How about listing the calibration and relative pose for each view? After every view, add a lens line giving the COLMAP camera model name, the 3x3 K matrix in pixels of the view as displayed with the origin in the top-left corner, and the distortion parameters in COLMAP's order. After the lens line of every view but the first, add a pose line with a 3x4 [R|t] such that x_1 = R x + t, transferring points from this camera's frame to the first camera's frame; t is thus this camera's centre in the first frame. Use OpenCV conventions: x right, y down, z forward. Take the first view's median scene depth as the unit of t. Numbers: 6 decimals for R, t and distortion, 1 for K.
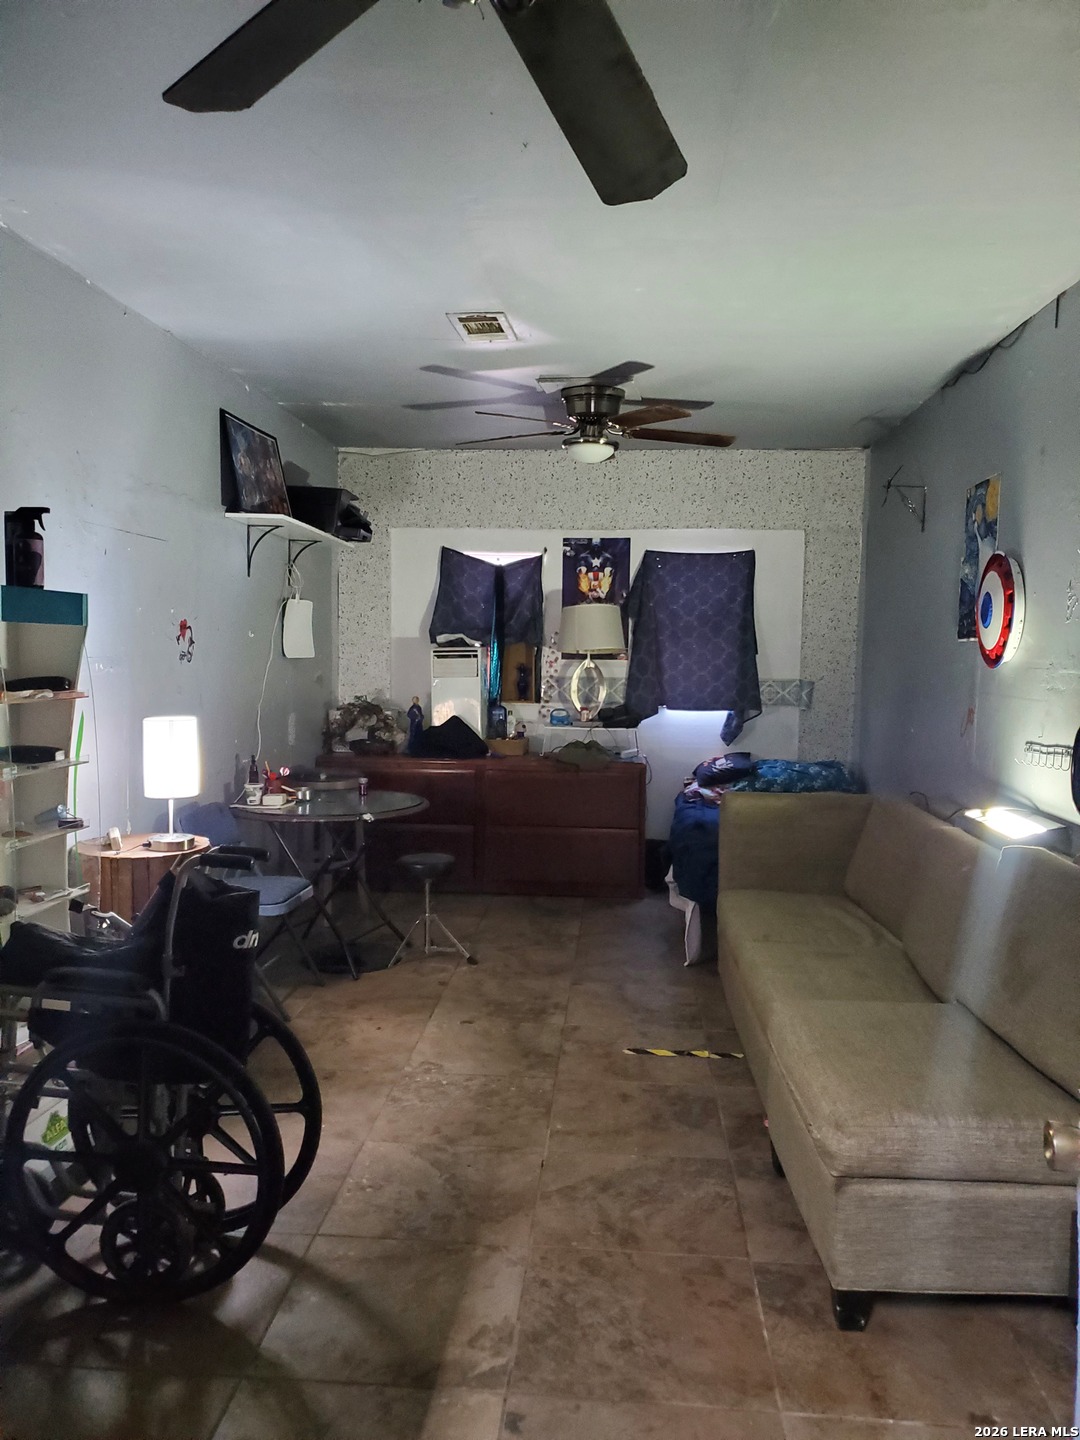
lens RADIAL K [[1090.1, 0, 540.0], [0, 1090.1, 720.0], [0, 0, 1]] dist [0.007991, 0.011296]
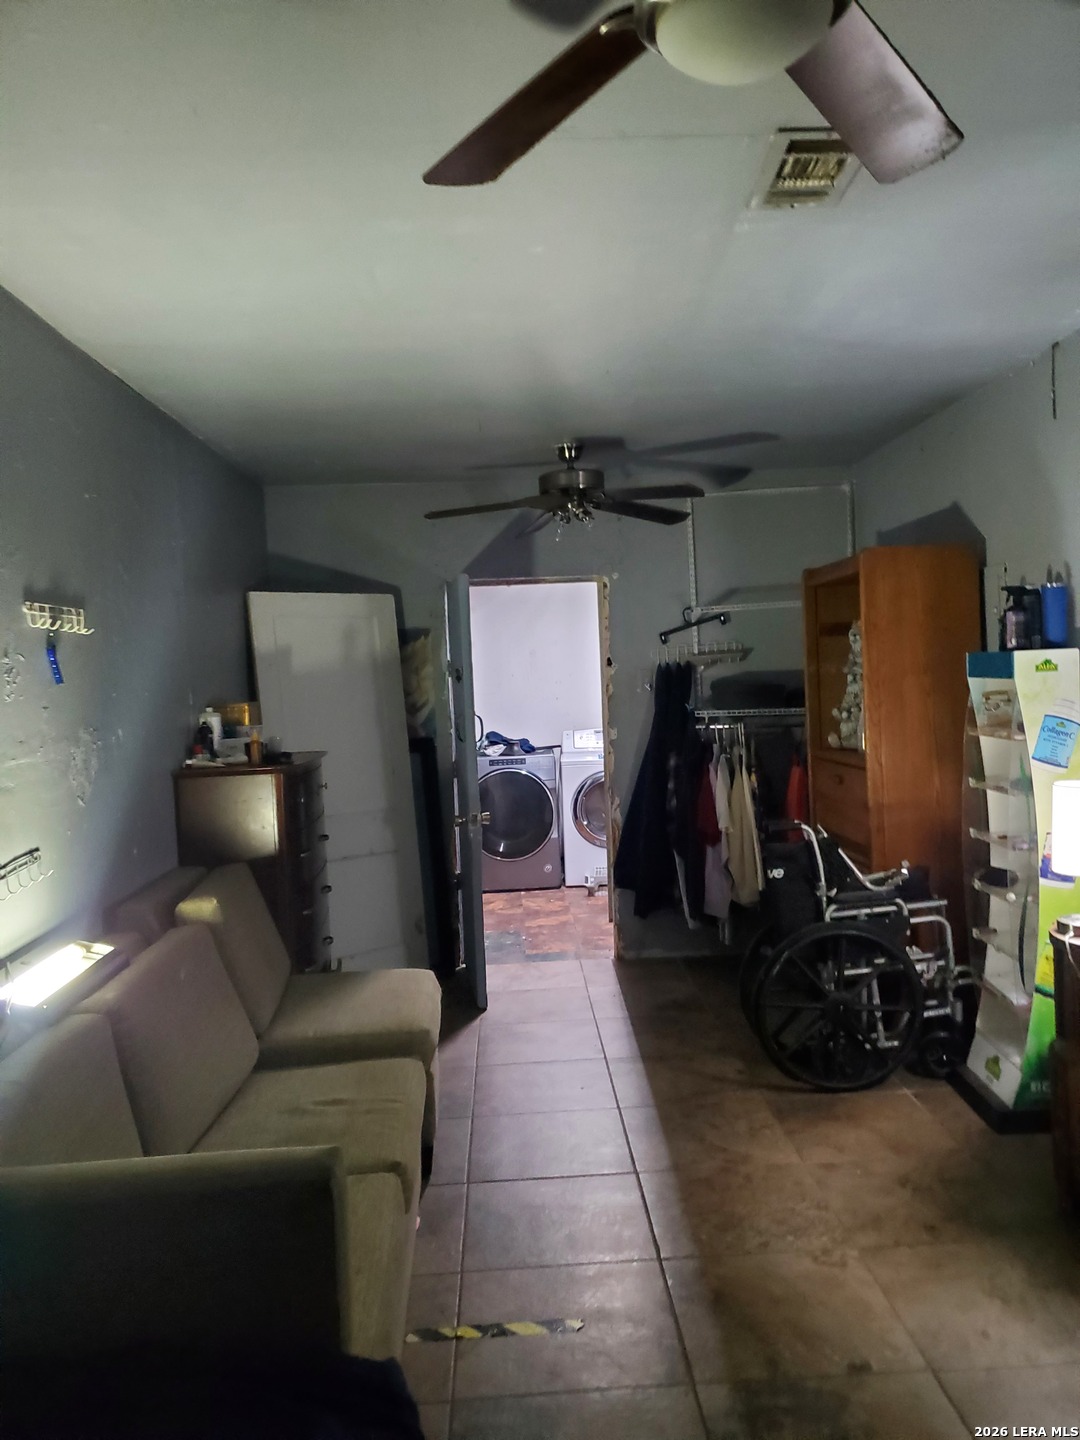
lens RADIAL K [[1090.1, 0, 540.0], [0, 1090.1, 720.0], [0, 0, 1]] dist [0.007991, 0.011296]
pose [[-0.993221, 0.030242, -0.112241, 0.178940], [0.017597, 0.993554, 0.111982, -0.149909], [0.114904, 0.109248, -0.987351, 1.734075]]
